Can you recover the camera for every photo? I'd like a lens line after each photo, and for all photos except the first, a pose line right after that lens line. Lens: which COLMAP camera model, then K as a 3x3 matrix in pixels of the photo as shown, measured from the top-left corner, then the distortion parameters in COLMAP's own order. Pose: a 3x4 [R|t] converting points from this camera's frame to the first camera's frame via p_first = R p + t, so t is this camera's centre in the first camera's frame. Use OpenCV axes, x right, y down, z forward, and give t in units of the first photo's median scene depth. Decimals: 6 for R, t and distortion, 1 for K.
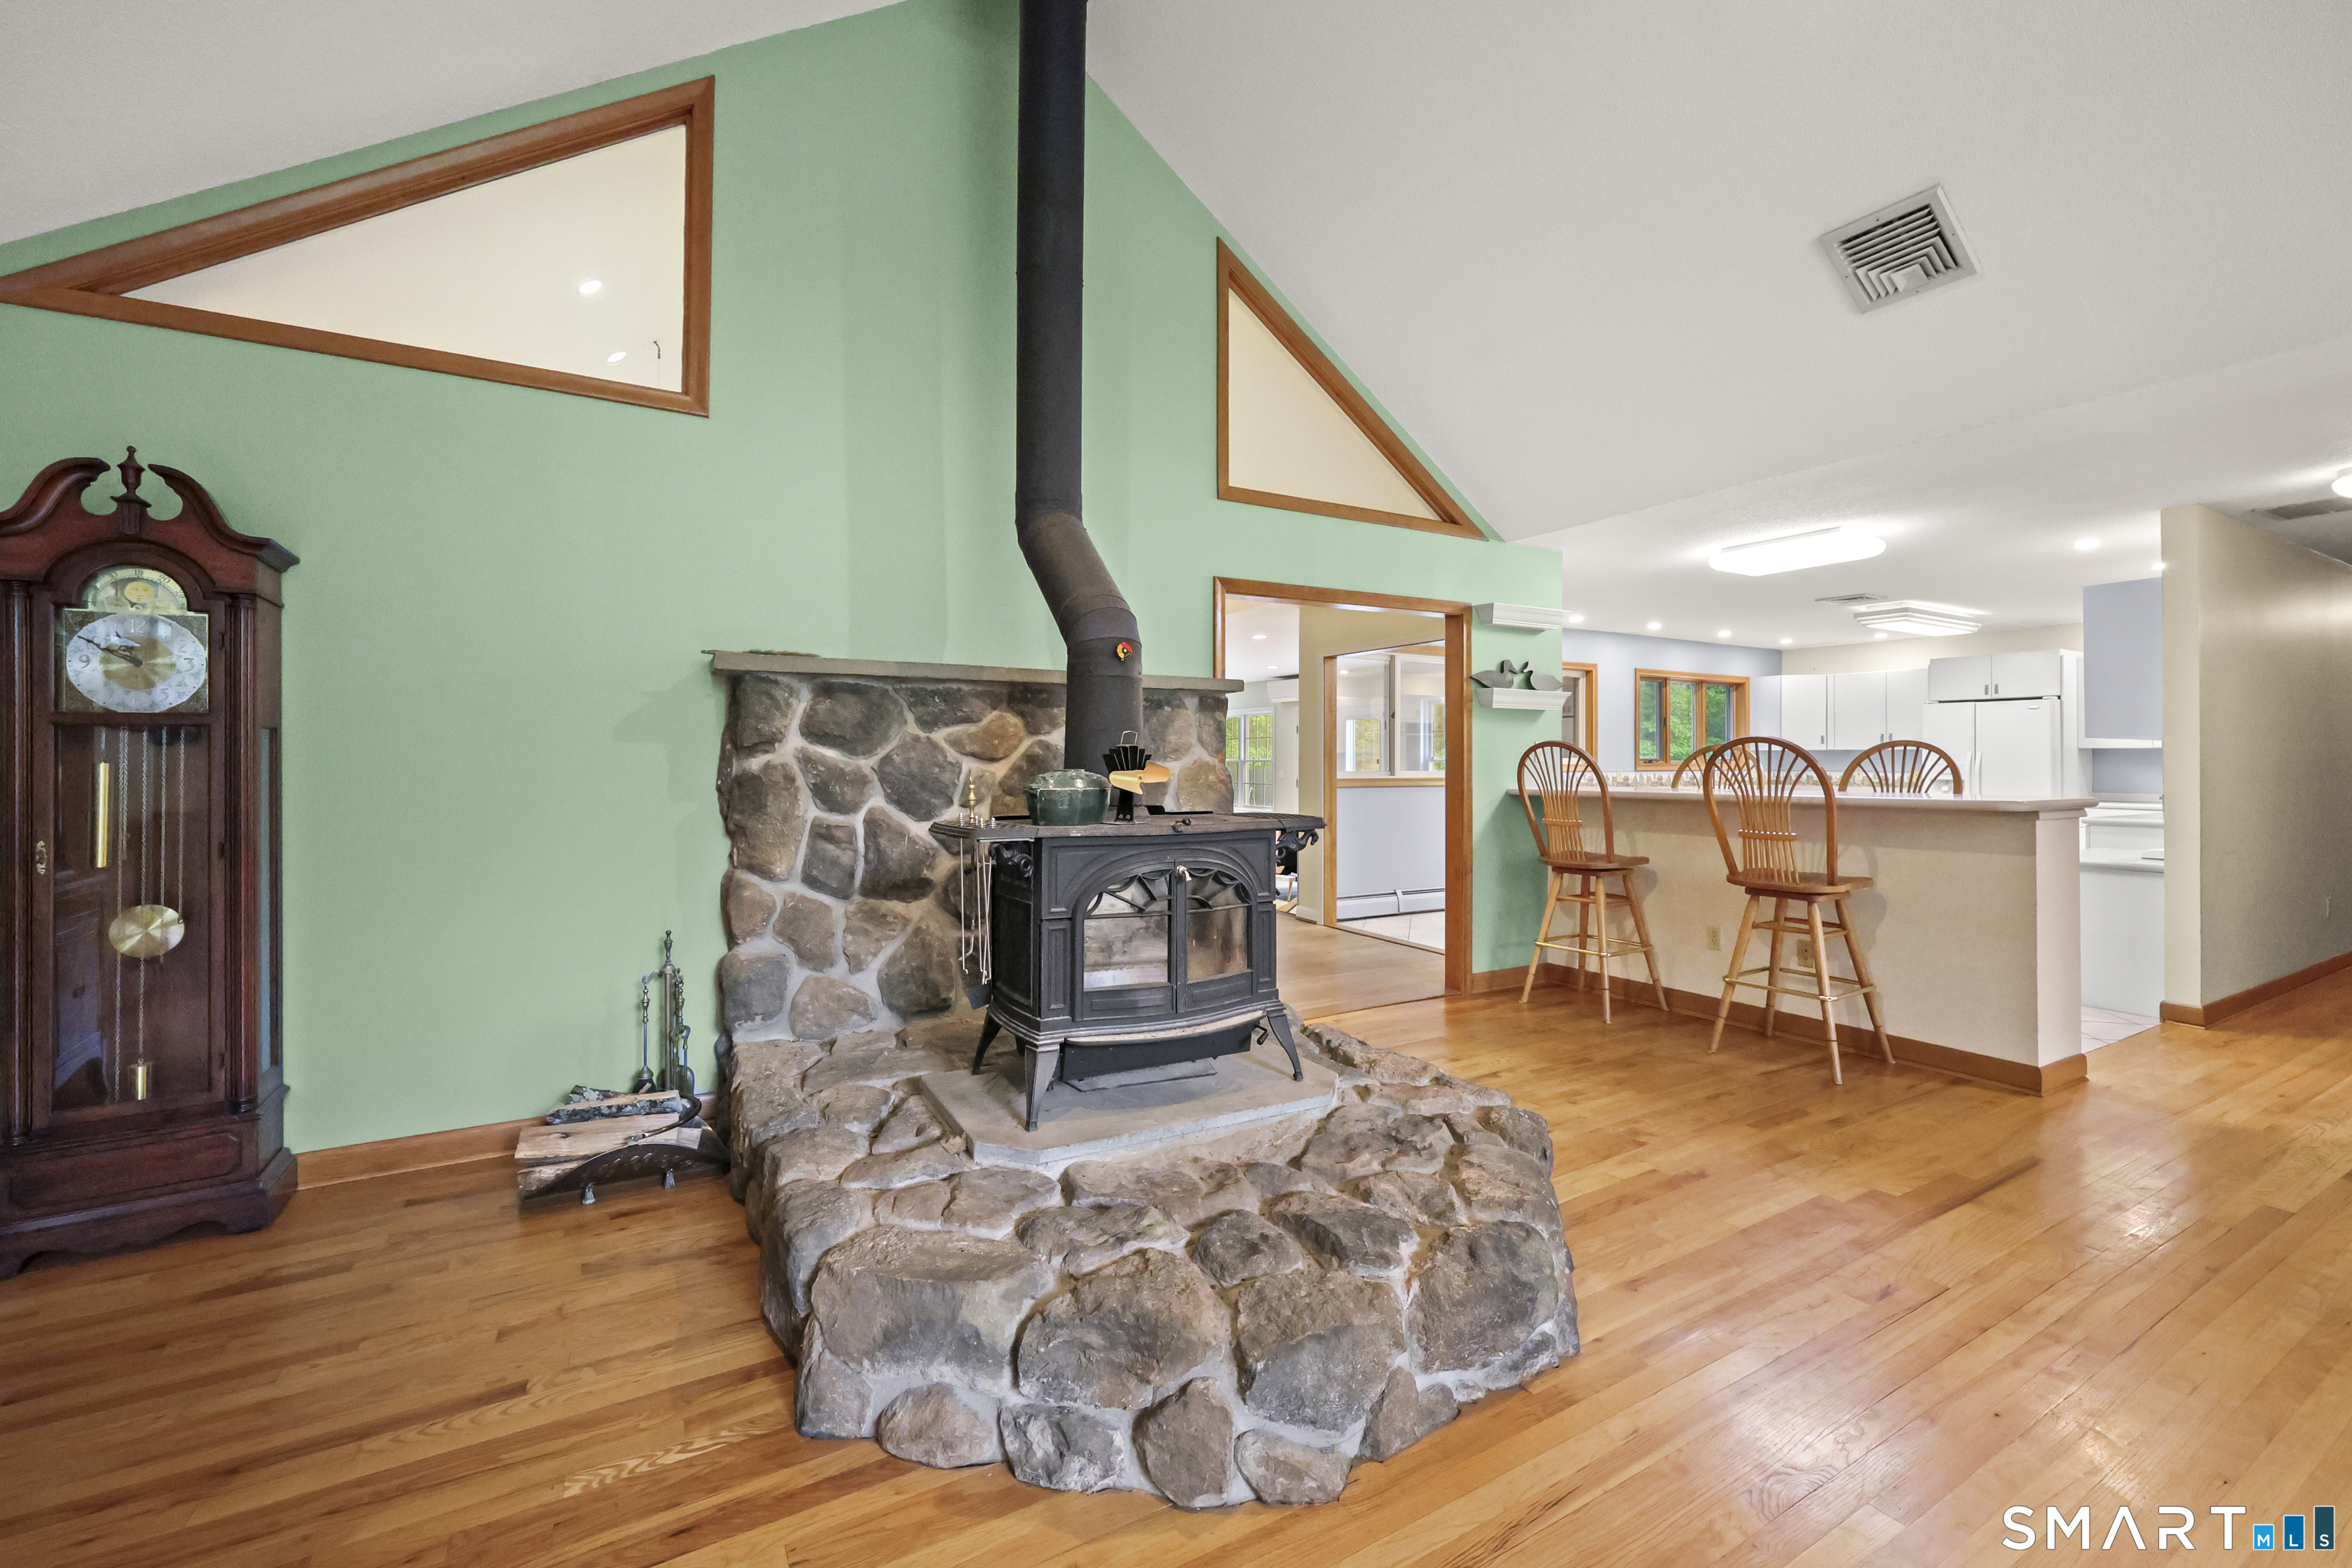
lens RADIAL K [[962.5, 0, 1178.0], [0, 962.5, 759.2], [0, 0, 1]] dist [-0.000999, 0.000068]
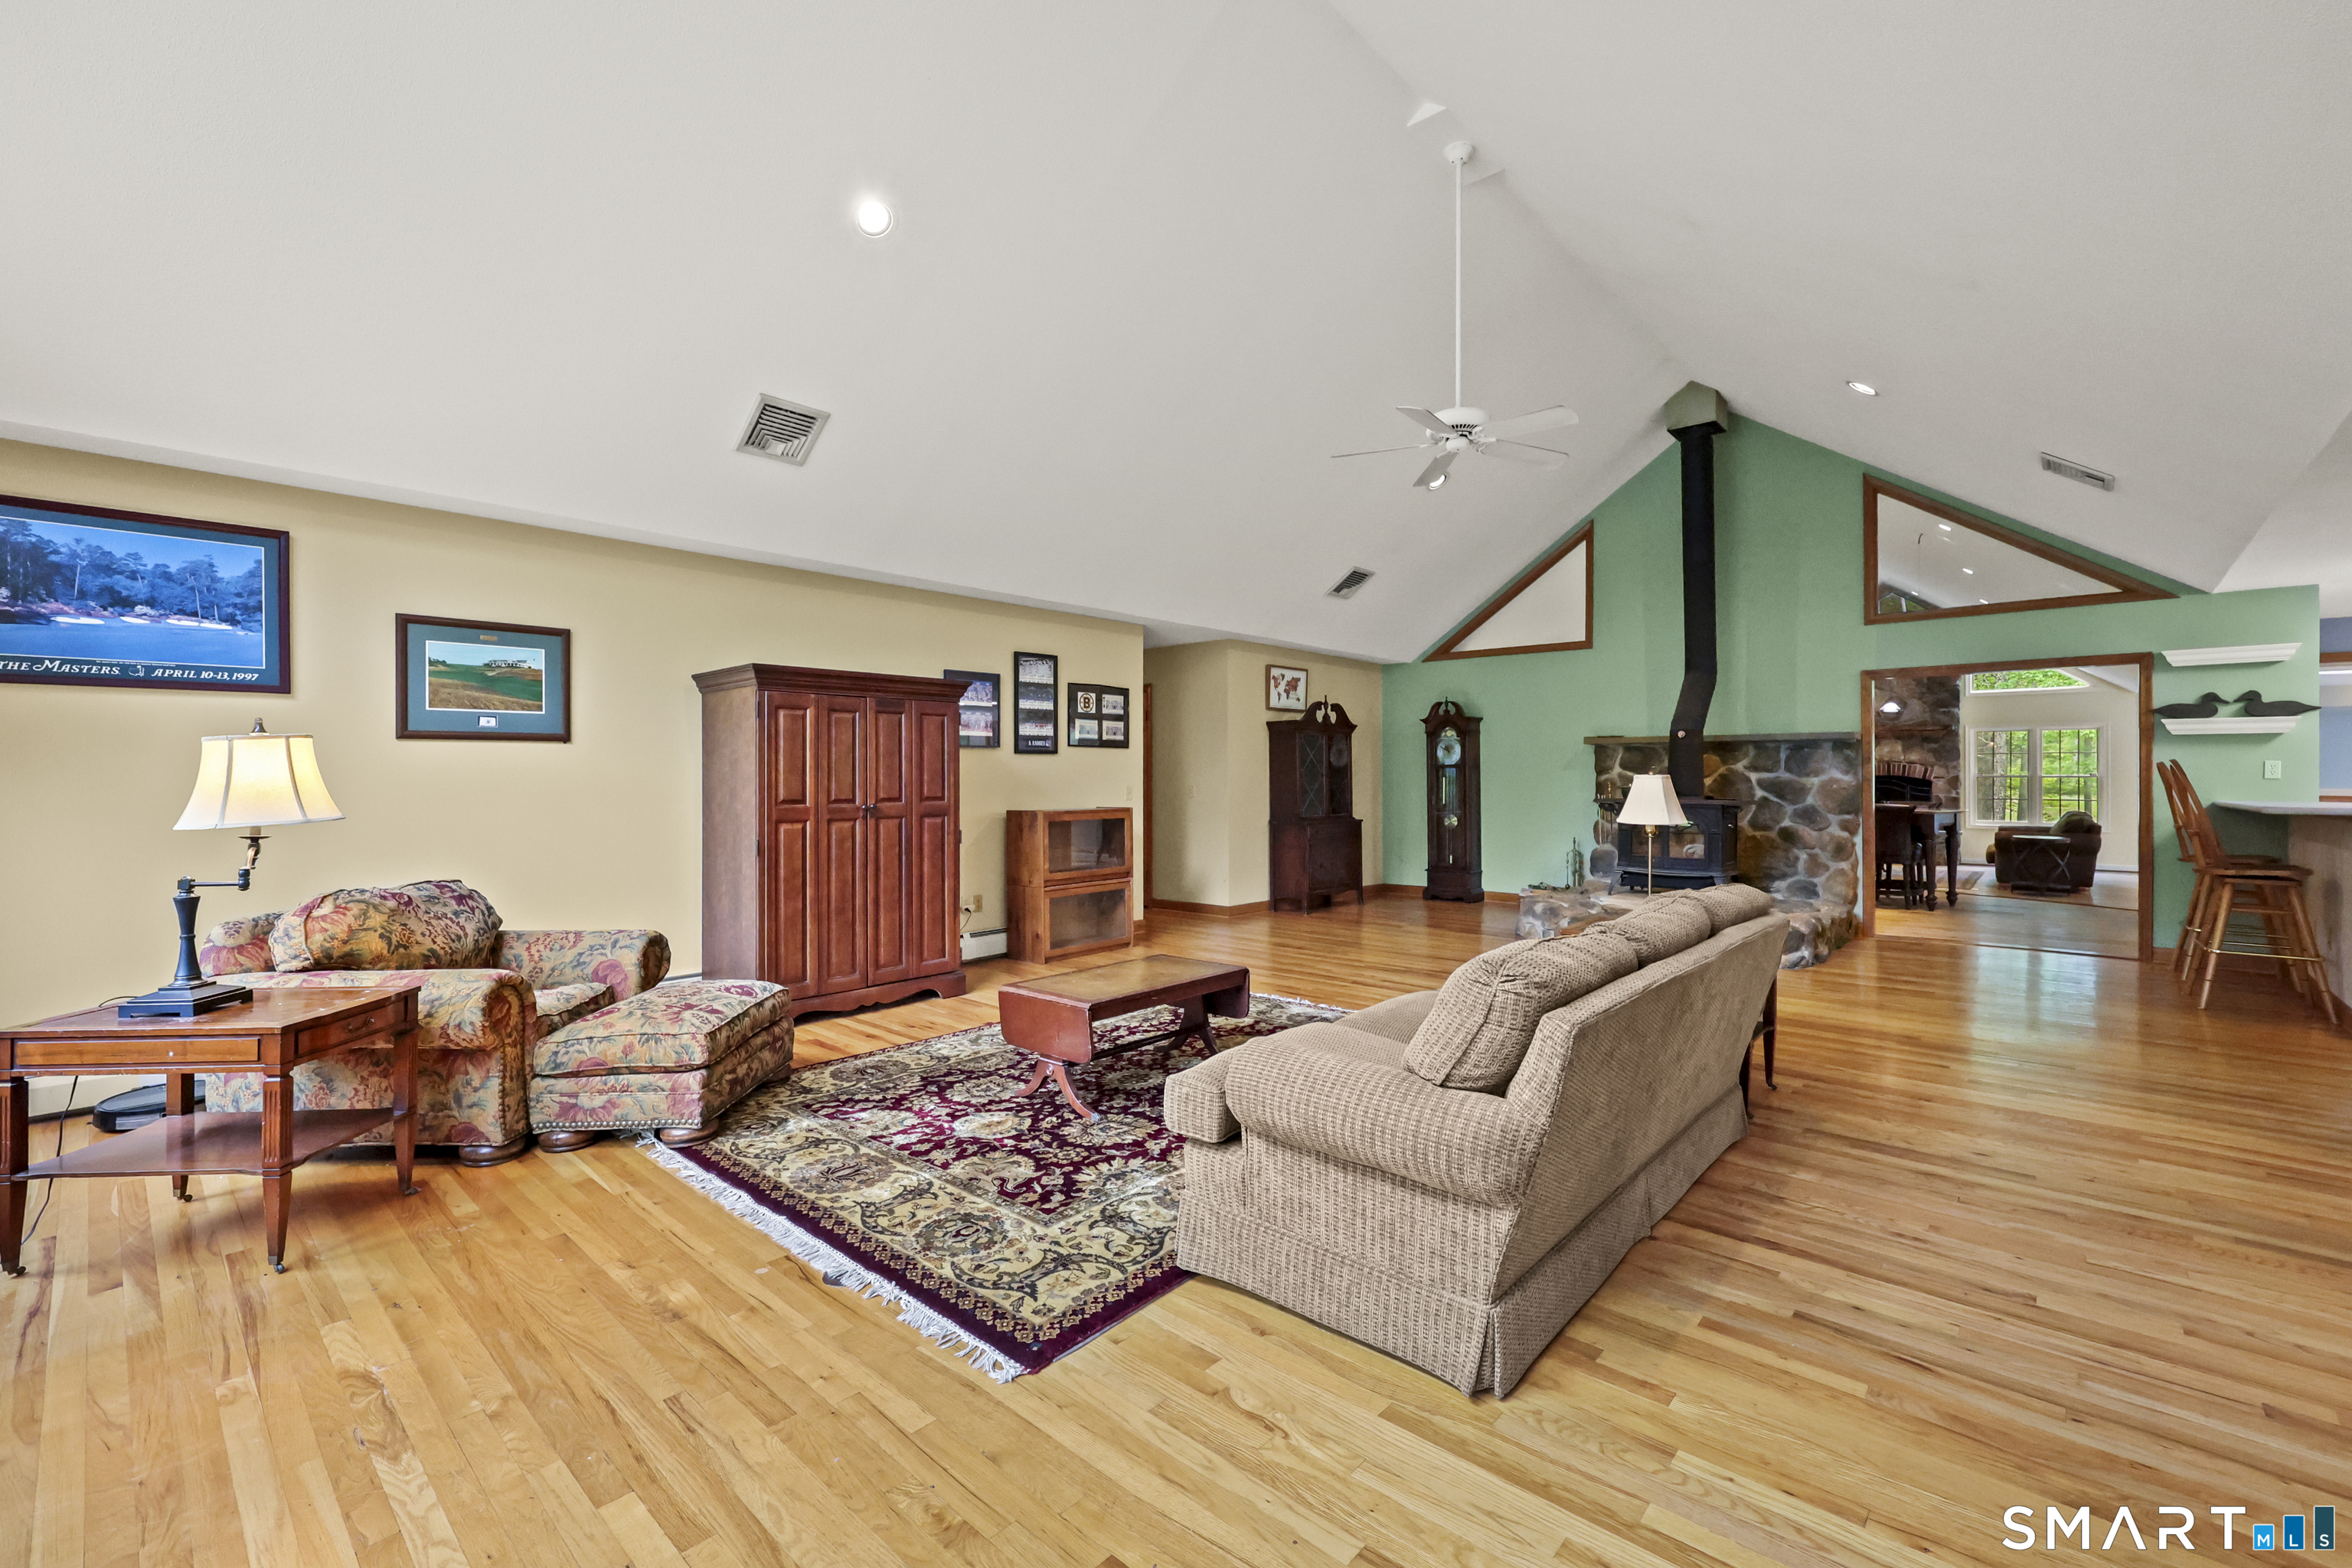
lens RADIAL K [[962.5, 0, 1176.5], [0, 962.5, 768.1], [0, 0, 1]] dist [-0.000999, 0.000068]
pose [[0.315770, 0.002164, -0.948833, 1.697620], [0.013592, 0.999884, 0.006804, -0.056242], [0.948738, -0.015045, 0.315704, -0.955737]]
